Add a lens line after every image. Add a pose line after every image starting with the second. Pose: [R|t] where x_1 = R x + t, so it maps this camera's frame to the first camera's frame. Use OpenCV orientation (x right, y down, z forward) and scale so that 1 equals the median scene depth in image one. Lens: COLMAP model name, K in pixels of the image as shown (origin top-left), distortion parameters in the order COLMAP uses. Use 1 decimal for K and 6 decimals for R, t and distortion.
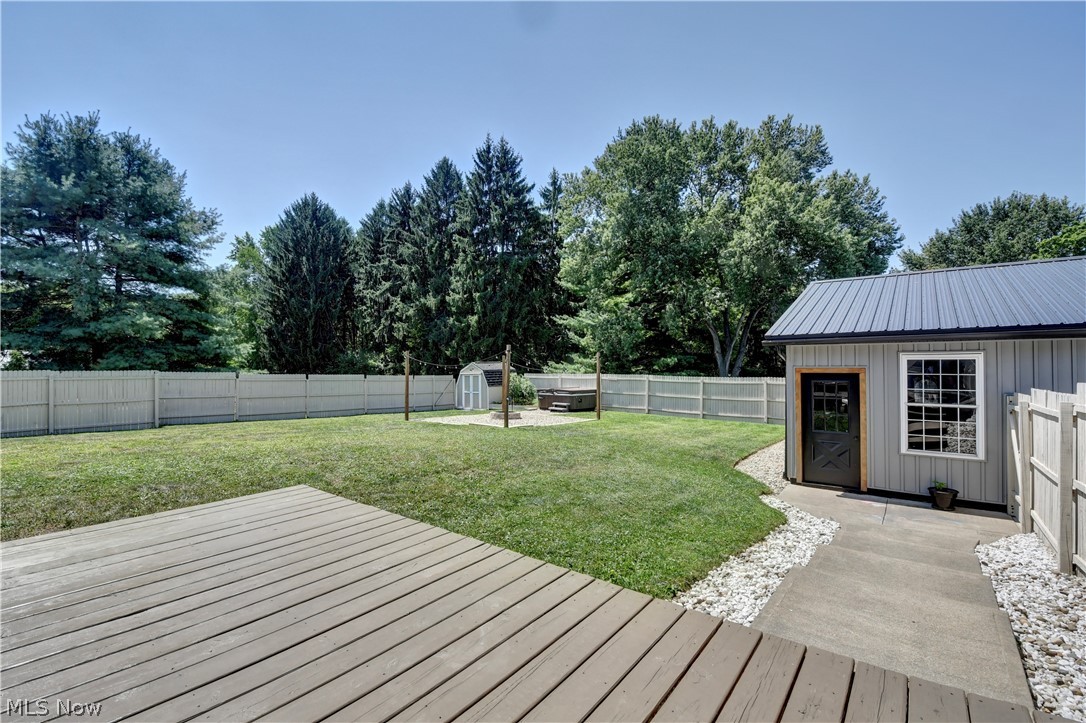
lens RADIAL K [[476.4, 0, 541.5], [0, 476.4, 364.9], [0, 0, 1]] dist [0.002424, -0.011381]
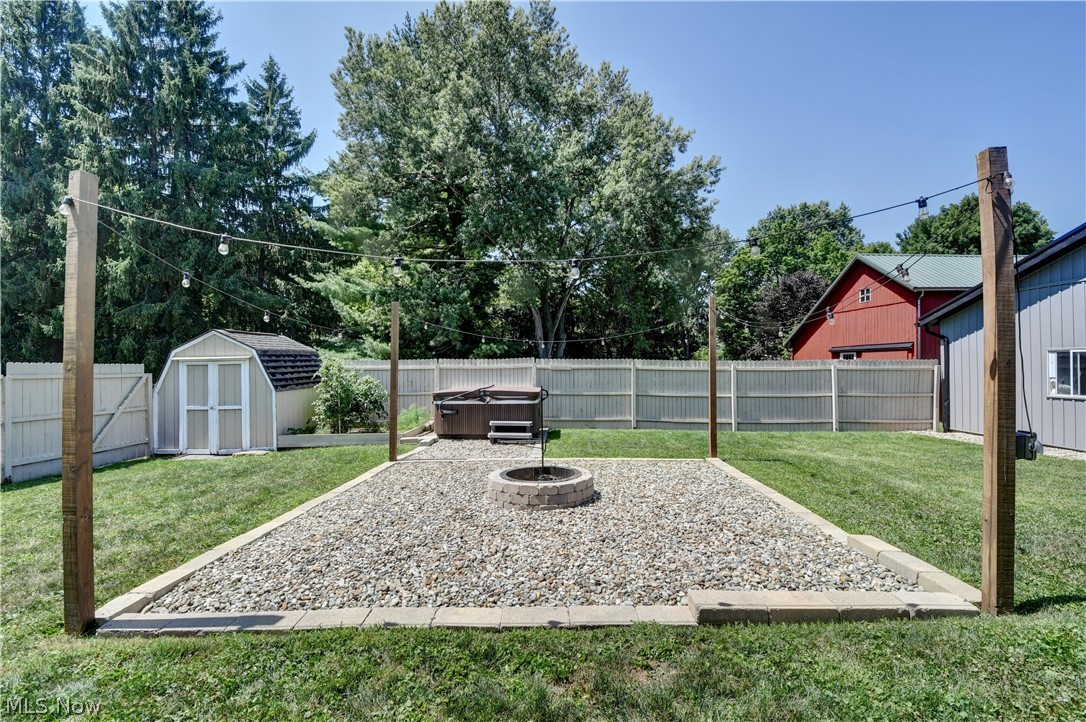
lens RADIAL K [[476.4, 0, 548.3], [0, 476.4, 350.8], [0, 0, 1]] dist [0.002424, -0.011381]
pose [[0.784190, 0.007006, 0.620482, -0.169952], [-0.003156, 0.999968, -0.007303, 0.013101], [-0.620513, 0.003769, 0.784187, 0.506001]]
